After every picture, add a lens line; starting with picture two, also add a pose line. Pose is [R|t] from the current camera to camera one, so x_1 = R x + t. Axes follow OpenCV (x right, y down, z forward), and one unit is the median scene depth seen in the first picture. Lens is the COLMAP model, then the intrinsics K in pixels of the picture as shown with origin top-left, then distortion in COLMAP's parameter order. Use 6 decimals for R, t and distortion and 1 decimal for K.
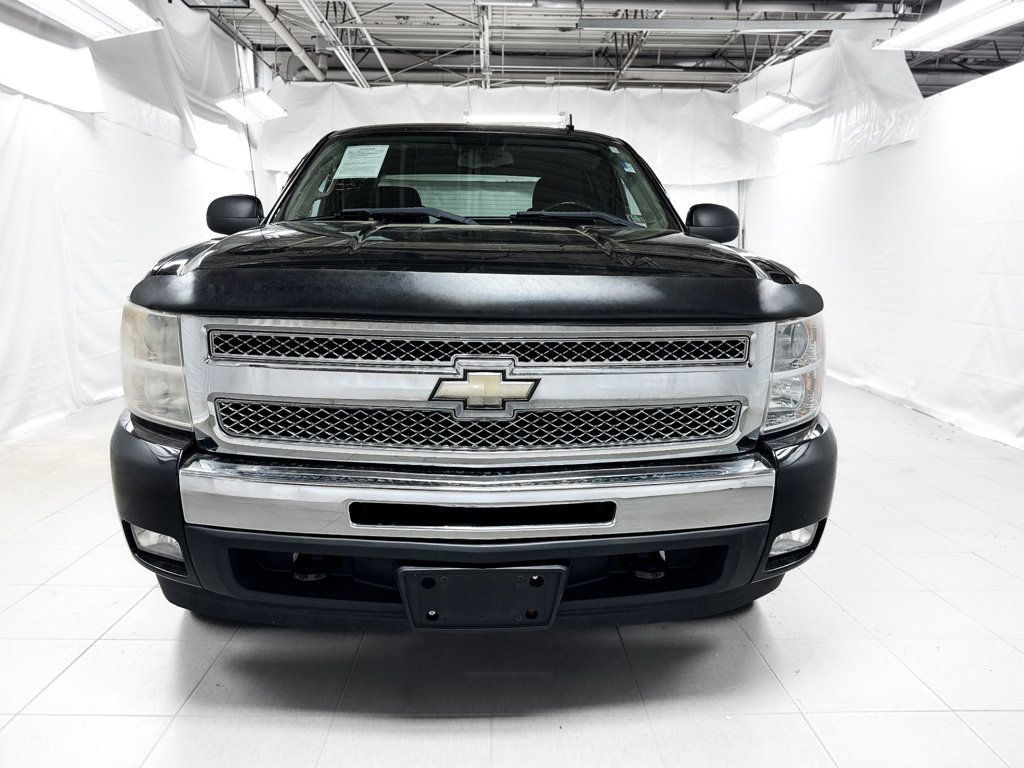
lens RADIAL K [[737.3, 0, 515.8], [0, 737.3, 386.2], [0, 0, 1]] dist [0.014991, -0.015575]
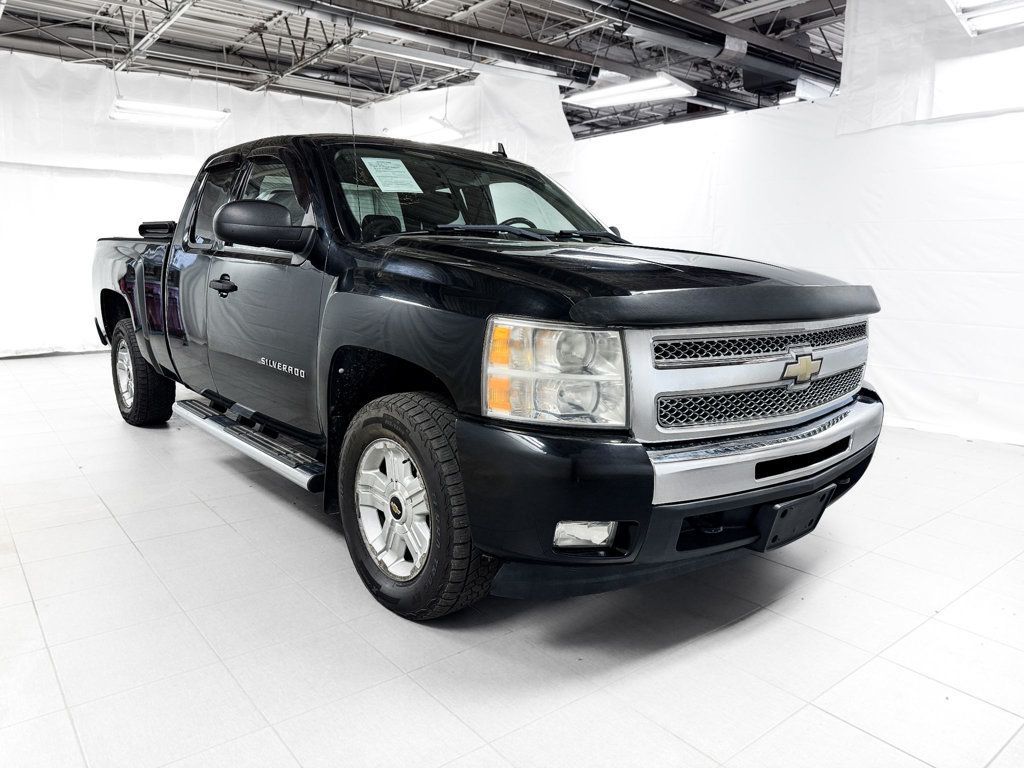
lens RADIAL K [[737.3, 0, 505.8], [0, 737.3, 378.3], [0, 0, 1]] dist [0.014991, -0.015575]
pose [[0.795614, -0.097125, 0.597968, -0.443497], [0.103723, 0.994329, 0.023498, -0.022807], [-0.596859, 0.043328, 0.801176, 0.066900]]
